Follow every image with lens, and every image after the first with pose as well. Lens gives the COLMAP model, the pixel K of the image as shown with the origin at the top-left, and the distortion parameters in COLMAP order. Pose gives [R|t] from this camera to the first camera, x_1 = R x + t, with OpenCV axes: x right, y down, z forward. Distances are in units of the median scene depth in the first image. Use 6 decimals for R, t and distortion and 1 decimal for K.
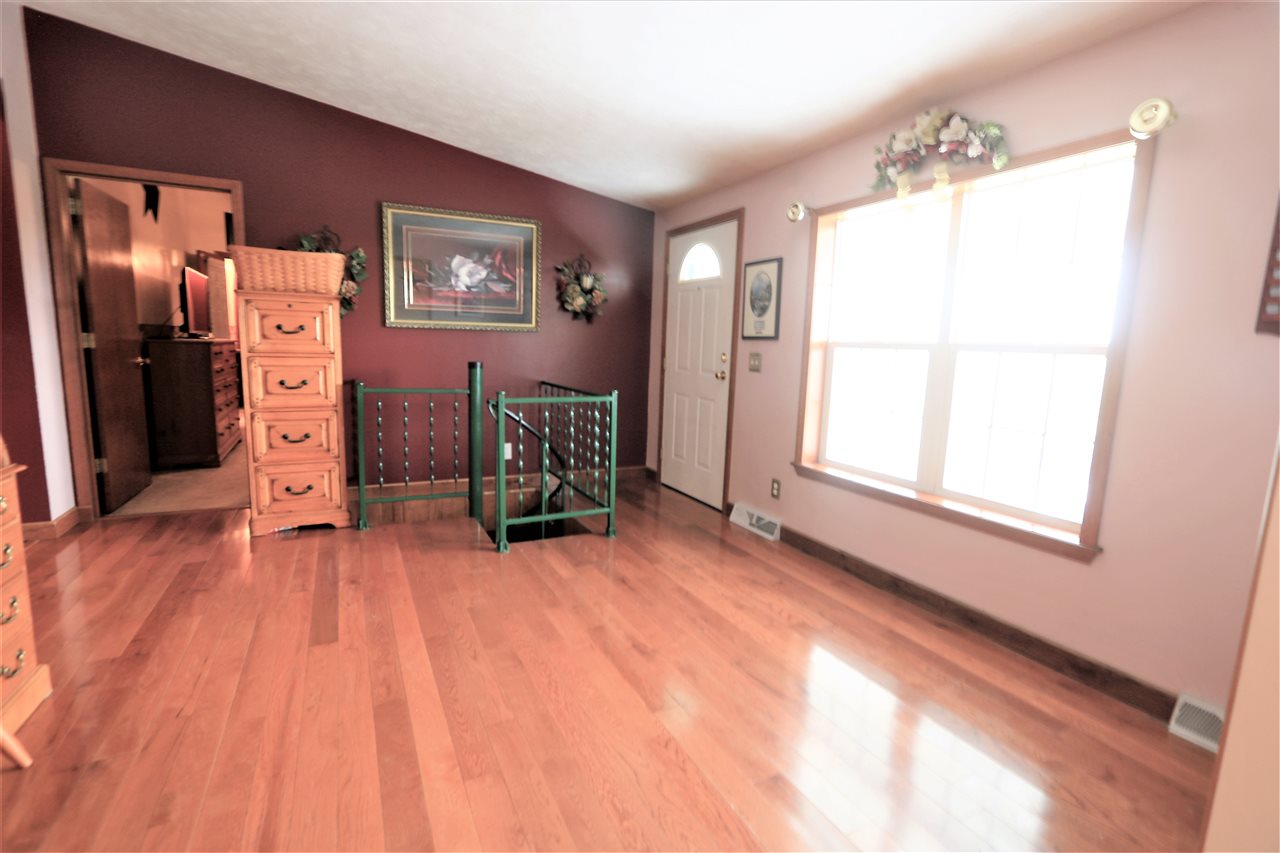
lens RADIAL K [[587.0, 0, 637.0], [0, 587.0, 429.0], [0, 0, 1]] dist [-0.013188, 0.001541]
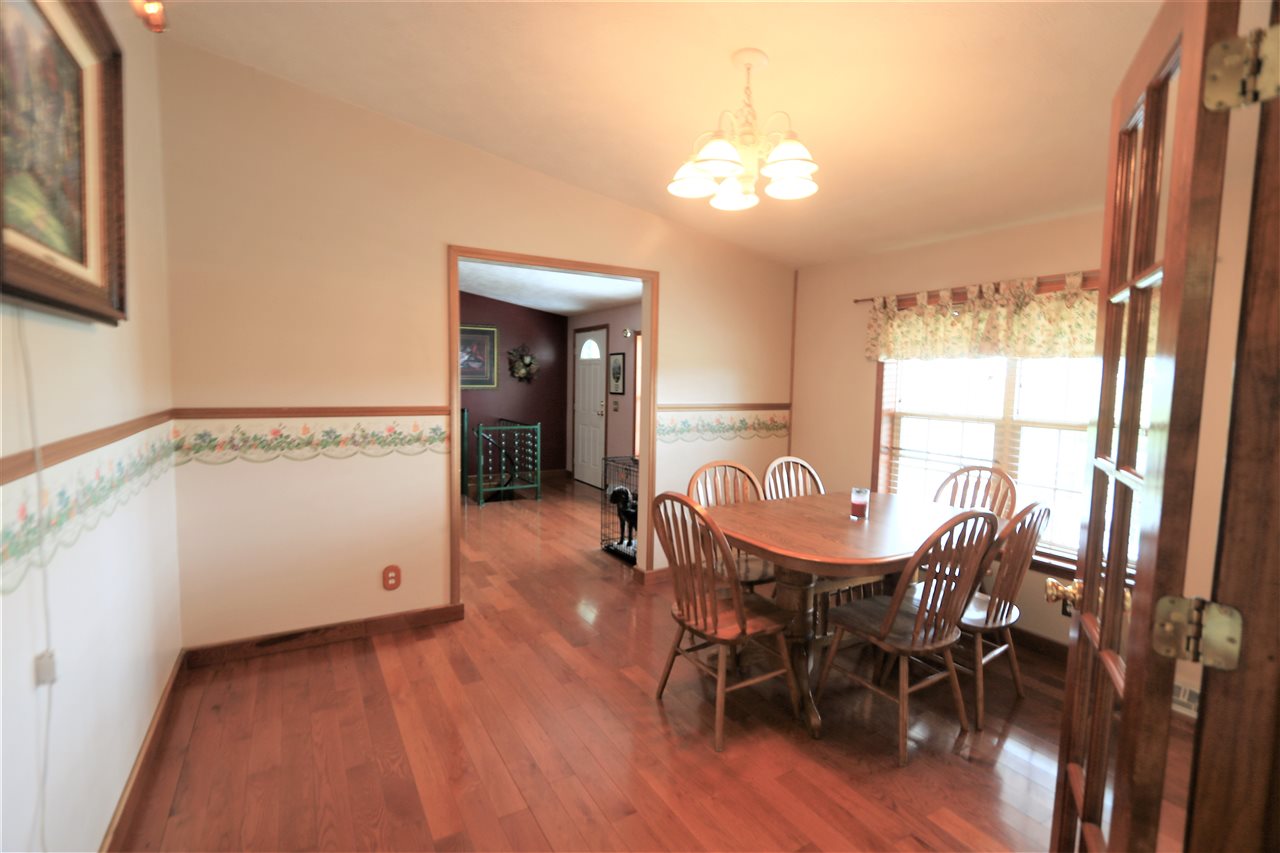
lens RADIAL K [[587.0, 0, 637.0], [0, 587.0, 429.0], [0, 0, 1]] dist [-0.013188, 0.001541]
pose [[0.997594, -0.019556, 0.066506, 0.134408], [0.023498, 0.997981, -0.059012, 0.066915], [-0.065217, 0.060432, 0.996039, -0.815958]]
